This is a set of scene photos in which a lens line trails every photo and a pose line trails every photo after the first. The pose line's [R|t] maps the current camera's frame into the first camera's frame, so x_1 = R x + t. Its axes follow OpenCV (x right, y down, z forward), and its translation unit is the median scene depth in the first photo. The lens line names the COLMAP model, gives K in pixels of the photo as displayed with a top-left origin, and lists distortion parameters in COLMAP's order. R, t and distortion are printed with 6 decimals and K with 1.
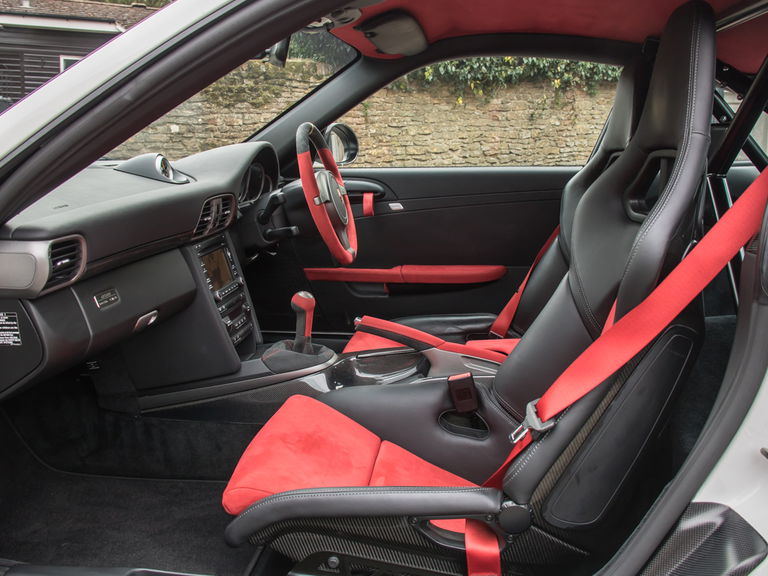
lens RADIAL K [[780.7, 0, 384.0], [0, 780.7, 288.0], [0, 0, 1]] dist [-0.148801, 0.014275]
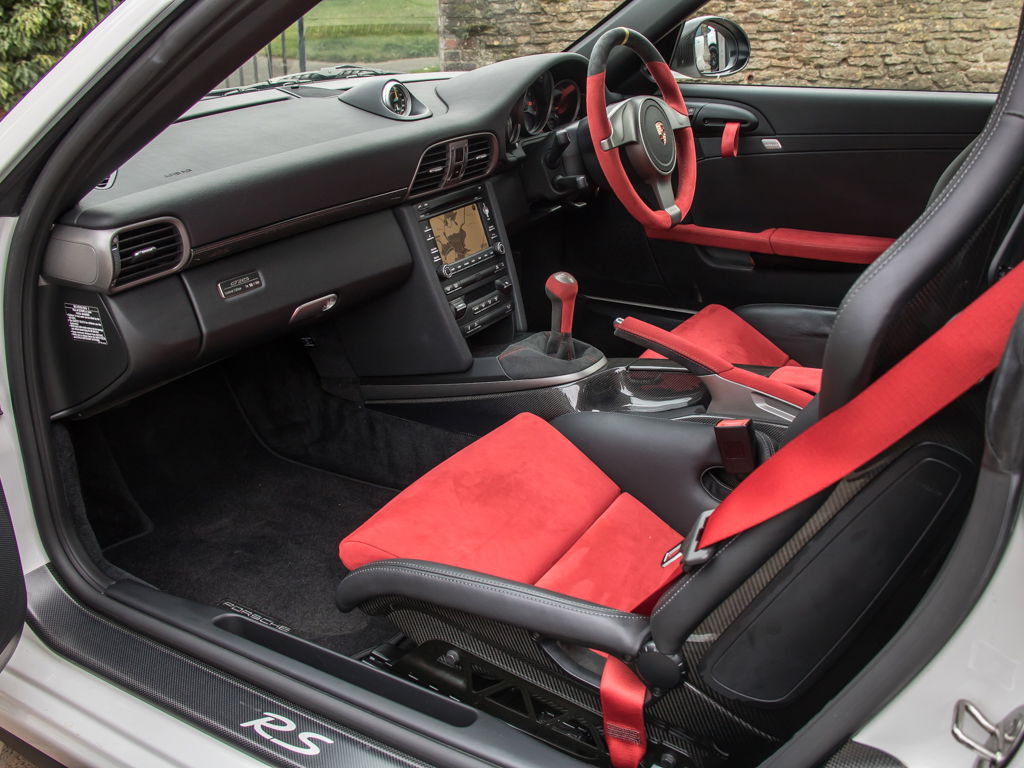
lens RADIAL K [[989.7, 0, 512.0], [0, 989.7, 384.0], [0, 0, 1]] dist [-0.142044, 0.023604]
pose [[0.909760, 0.135303, -0.392466, 0.243450], [-0.055830, 0.976684, 0.207297, -0.087013], [0.411363, -0.166679, 0.896102, 0.129306]]
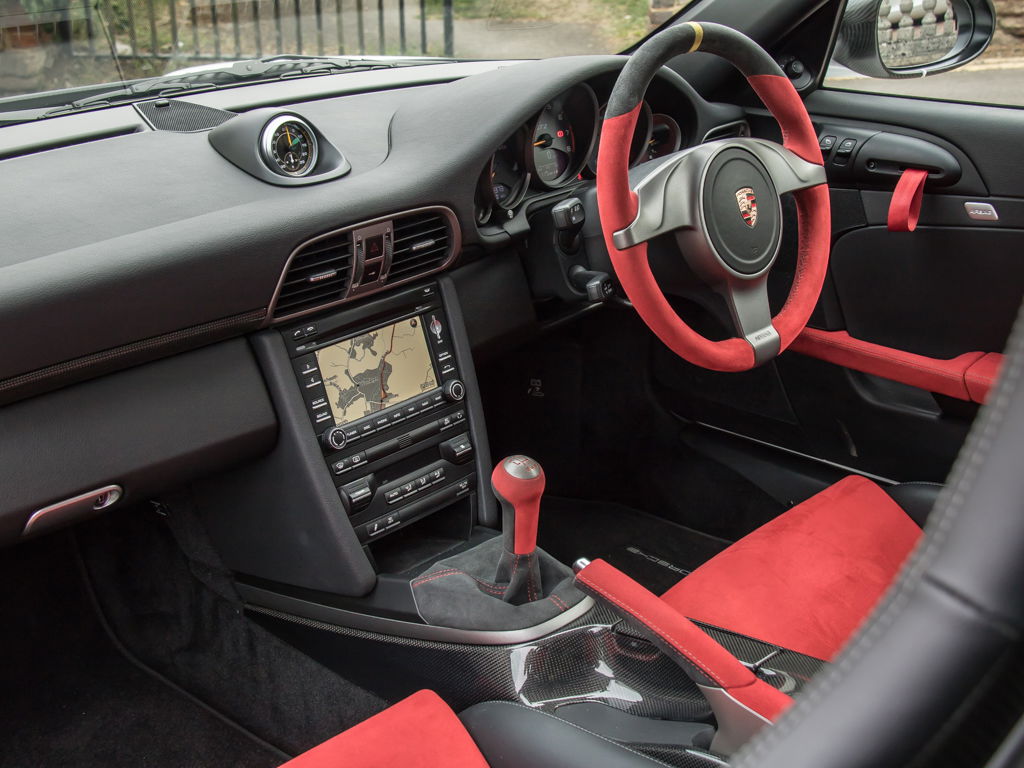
lens RADIAL K [[1367.5, 0, 512.0], [0, 1367.5, 384.0], [0, 0, 1]] dist [0.036399, 0.009342]
pose [[0.798832, 0.204987, -0.565550, 0.336090], [-0.088780, 0.970029, 0.226192, -0.219466], [0.594966, -0.130480, 0.793089, 0.401121]]
